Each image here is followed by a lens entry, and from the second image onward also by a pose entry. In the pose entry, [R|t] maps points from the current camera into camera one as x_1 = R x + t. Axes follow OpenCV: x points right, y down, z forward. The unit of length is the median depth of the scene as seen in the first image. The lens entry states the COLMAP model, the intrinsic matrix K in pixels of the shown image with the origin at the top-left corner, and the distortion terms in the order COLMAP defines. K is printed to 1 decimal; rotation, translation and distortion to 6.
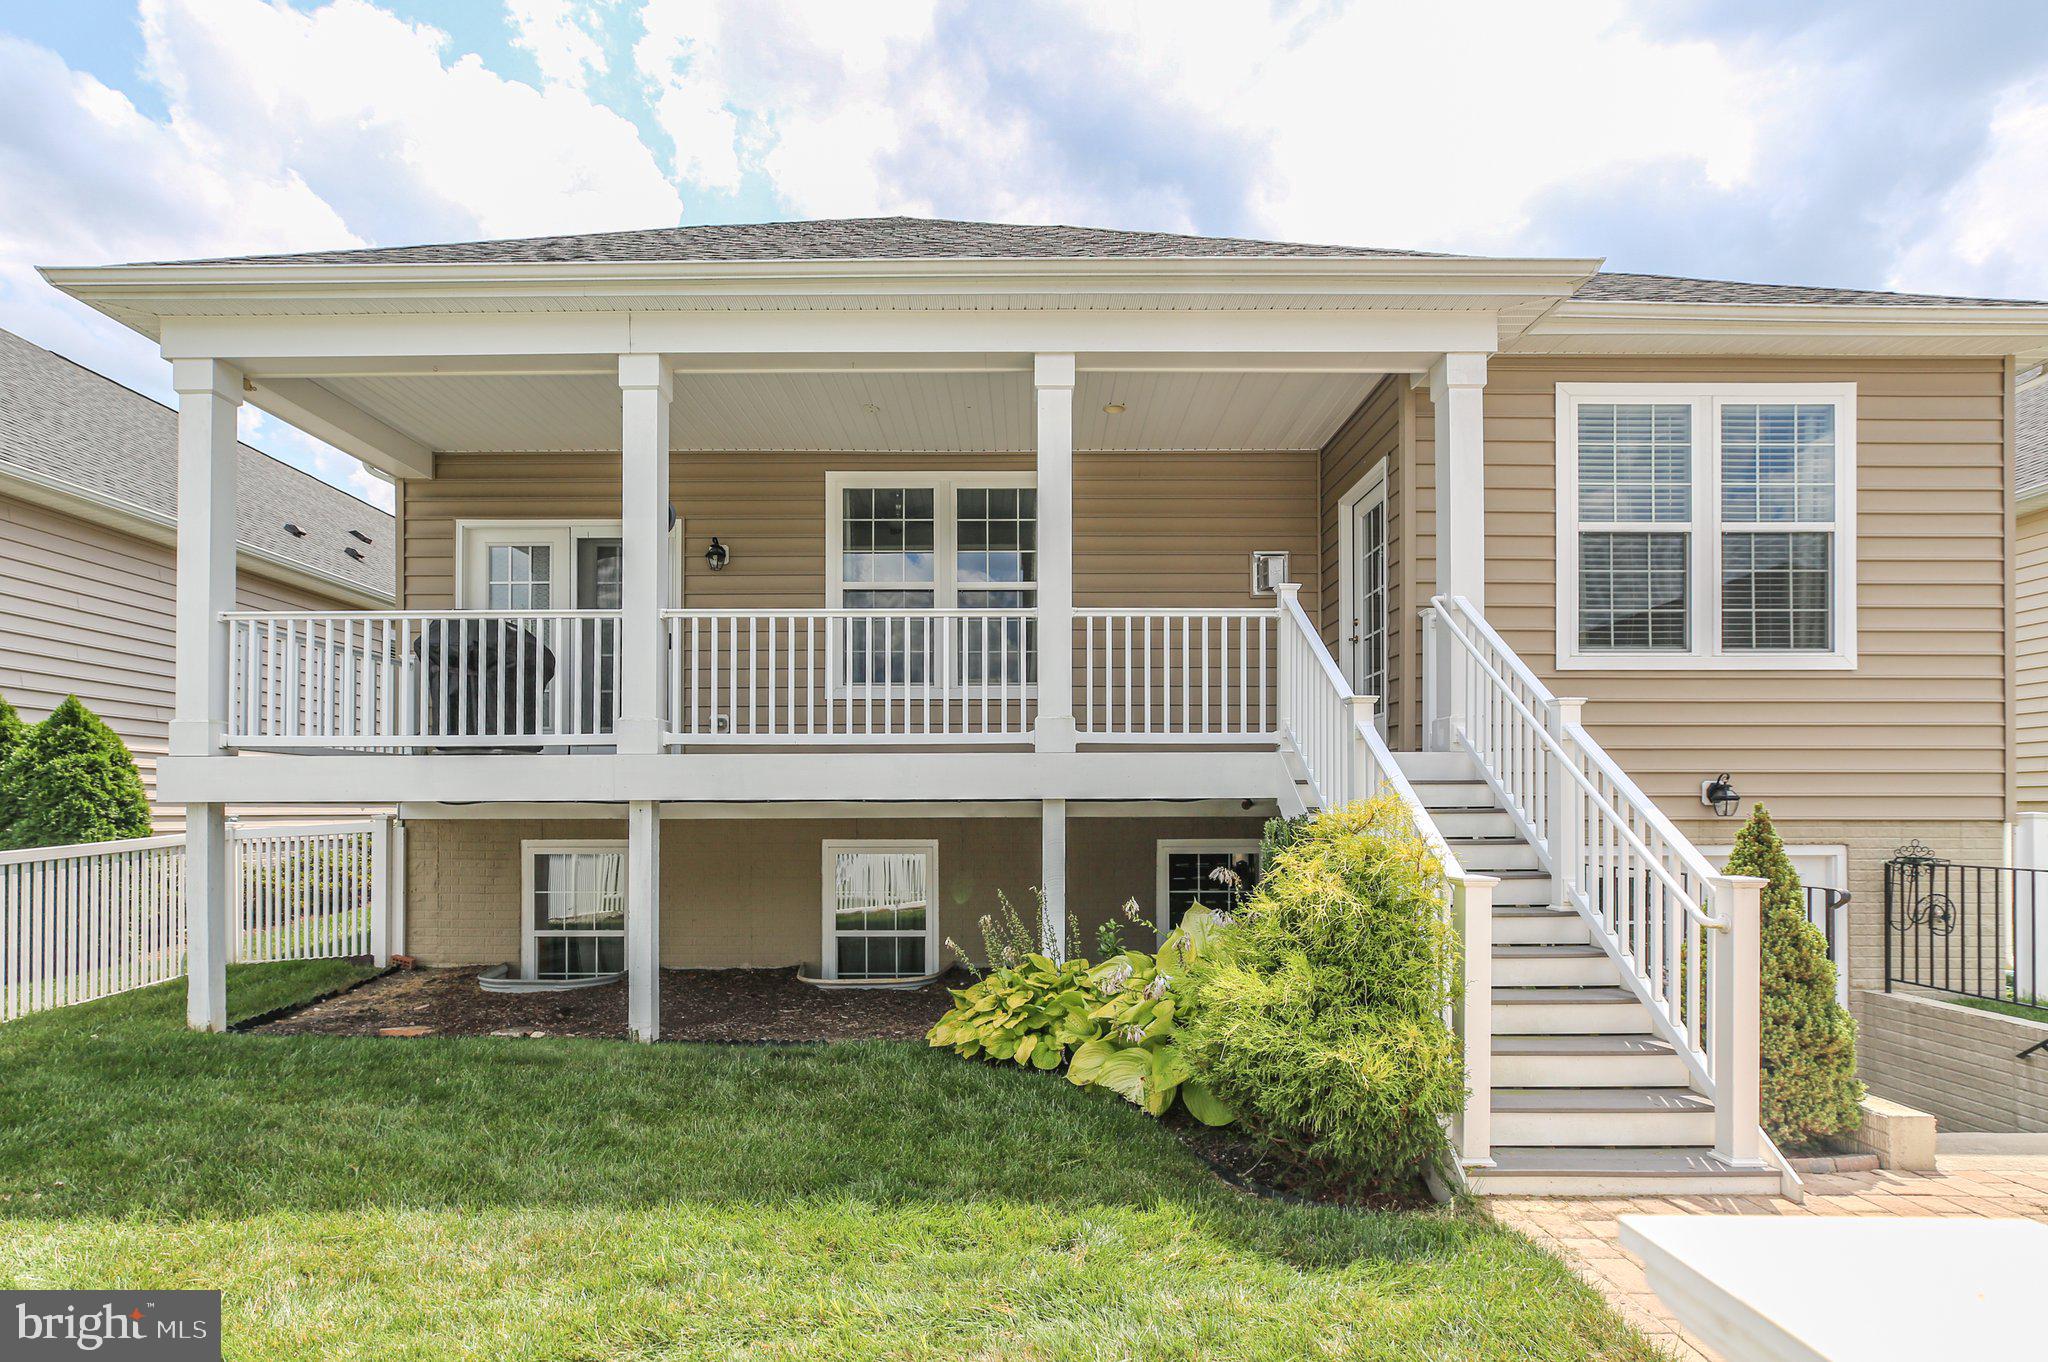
lens RADIAL K [[950.6, 0, 927.6], [0, 950.6, 803.8], [0, 0, 1]] dist [-0.007722, 0.005846]
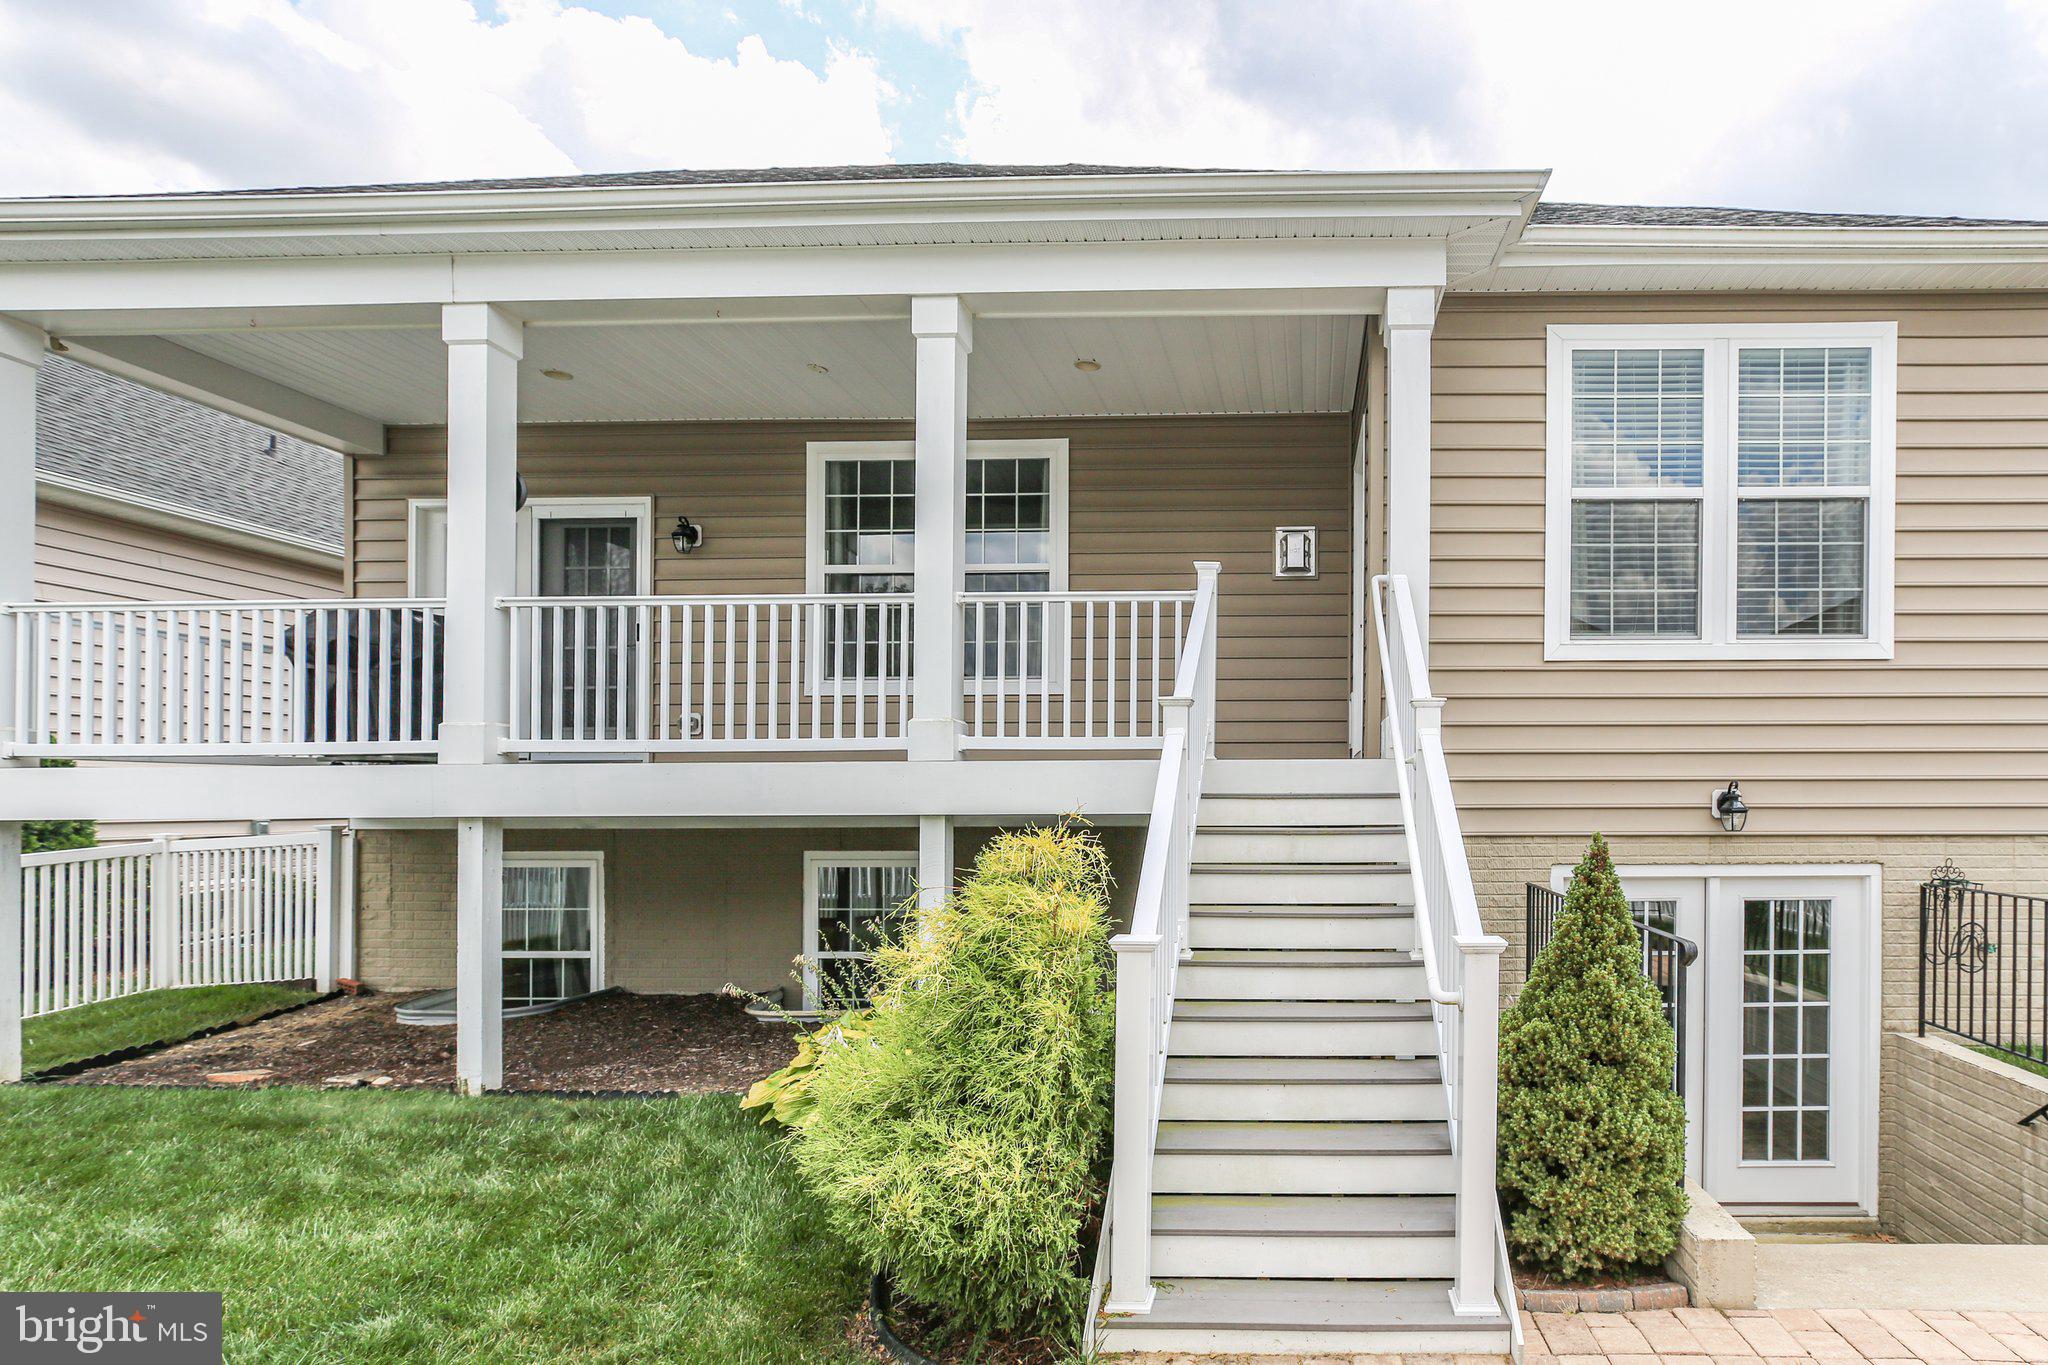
lens RADIAL K [[979.2, 0, 1134.6], [0, 979.2, 807.9], [0, 0, 1]] dist [-0.002622, 0.001048]
pose [[0.999847, -0.003029, -0.017217, 0.304229], [0.003250, 0.999912, 0.012873, -0.020128], [0.017177, -0.012927, 0.999769, 0.104133]]
